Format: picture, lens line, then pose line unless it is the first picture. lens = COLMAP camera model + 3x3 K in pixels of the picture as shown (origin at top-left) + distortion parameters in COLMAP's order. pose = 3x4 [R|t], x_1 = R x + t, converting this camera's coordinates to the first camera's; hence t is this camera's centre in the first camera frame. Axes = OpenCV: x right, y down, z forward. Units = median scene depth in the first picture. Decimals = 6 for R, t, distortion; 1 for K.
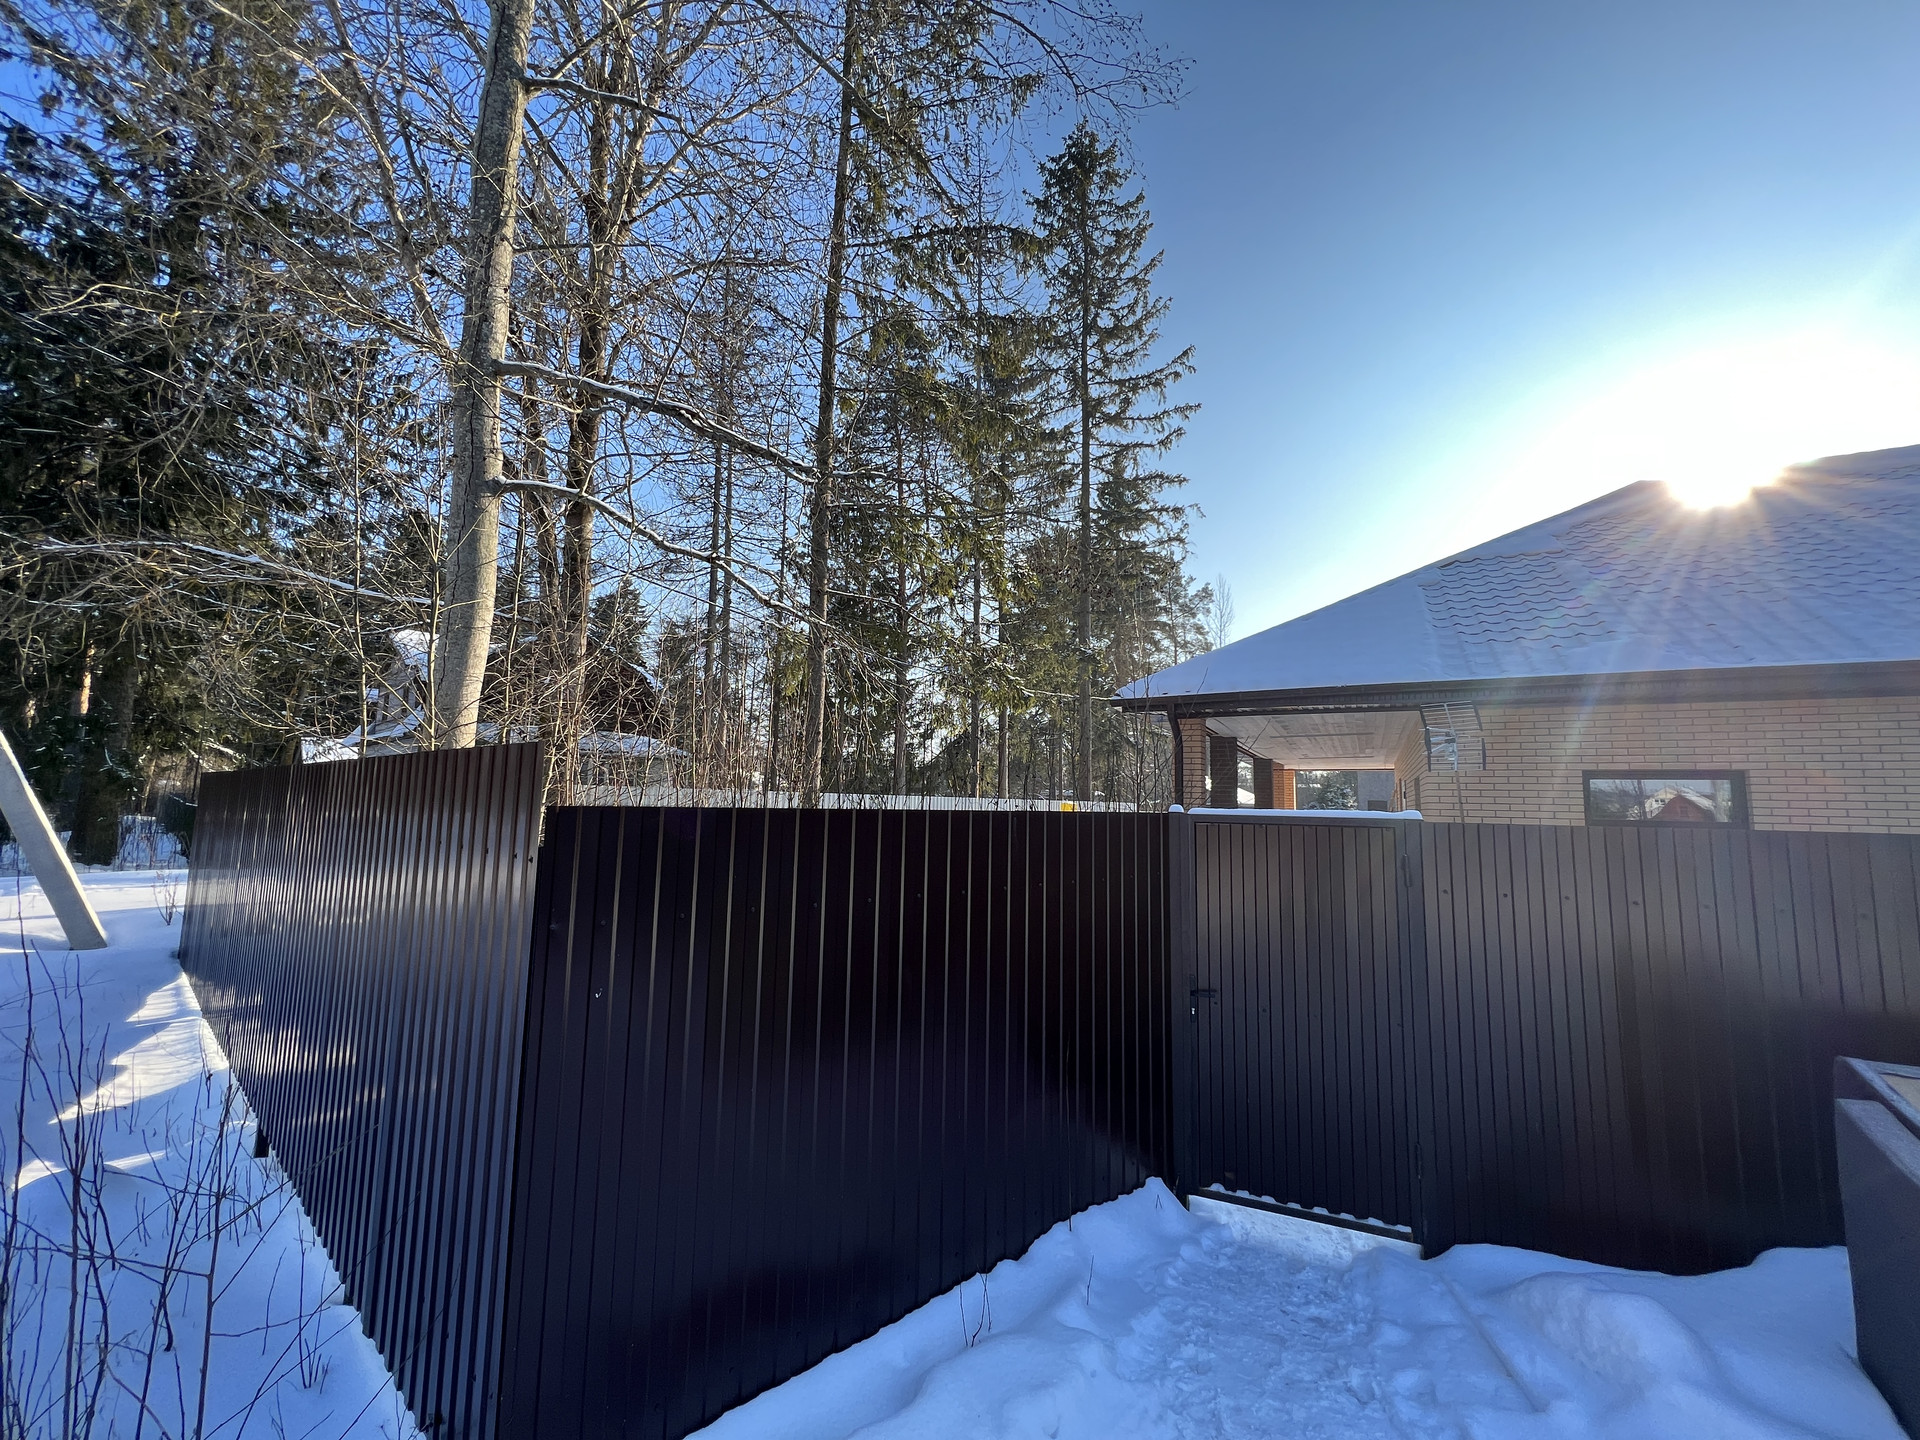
lens RADIAL K [[765.8, 0, 958.6], [0, 765.8, 721.4], [0, 0, 1]] dist [-0.000948, 0.000304]
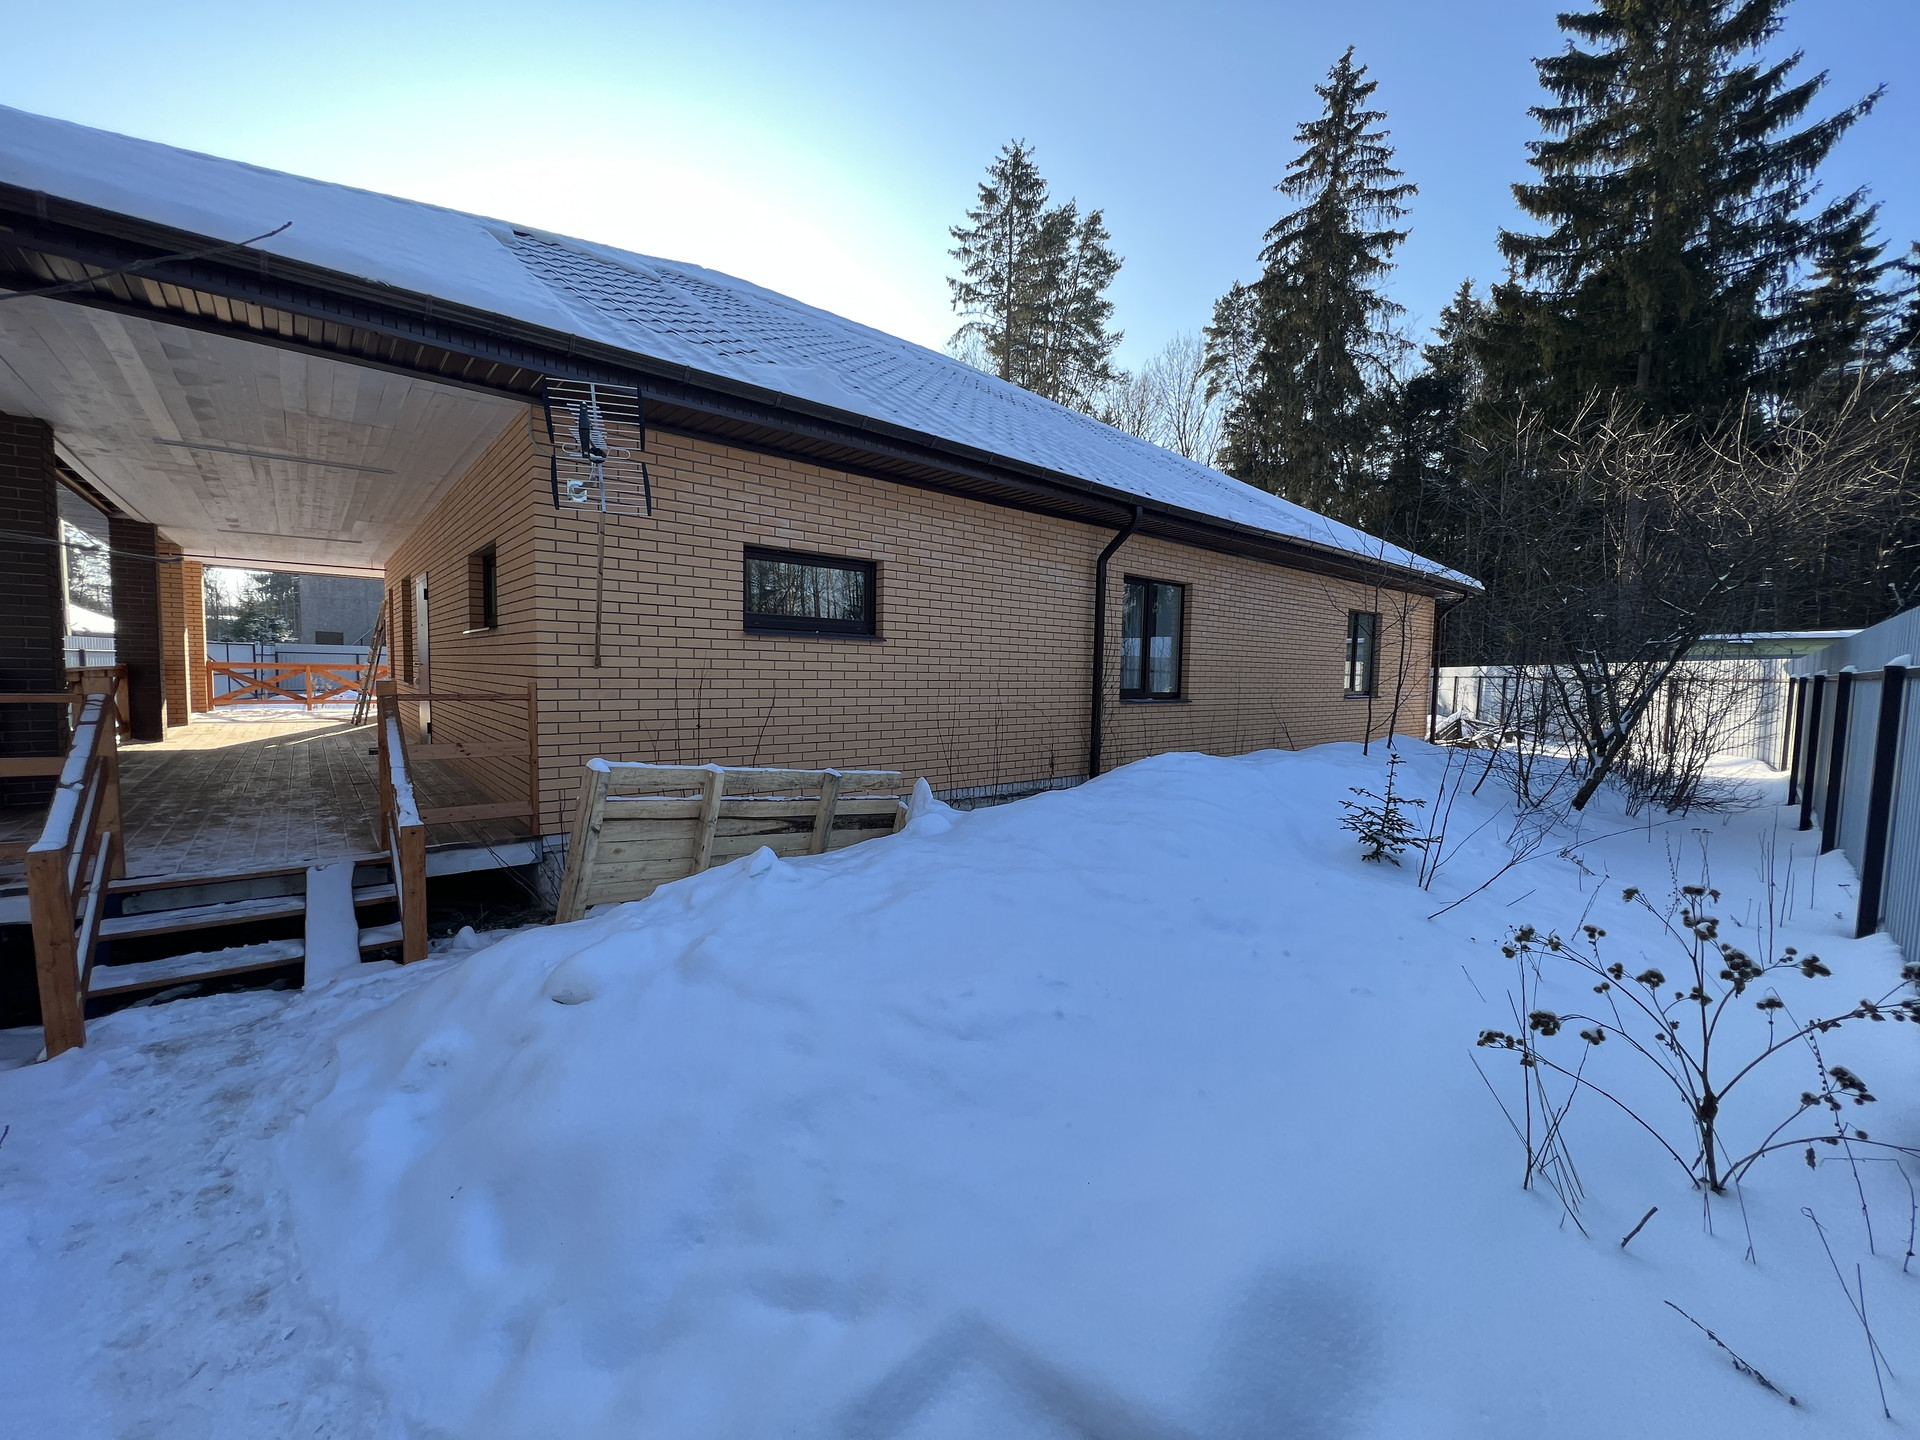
lens RADIAL K [[765.8, 0, 958.6], [0, 765.8, 721.4], [0, 0, 1]] dist [-0.000948, 0.000304]
pose [[0.364422, -0.074734, 0.928230, 0.129304], [-0.112599, 0.985925, 0.123585, 0.071880], [-0.924401, -0.149555, 0.350878, 0.329758]]
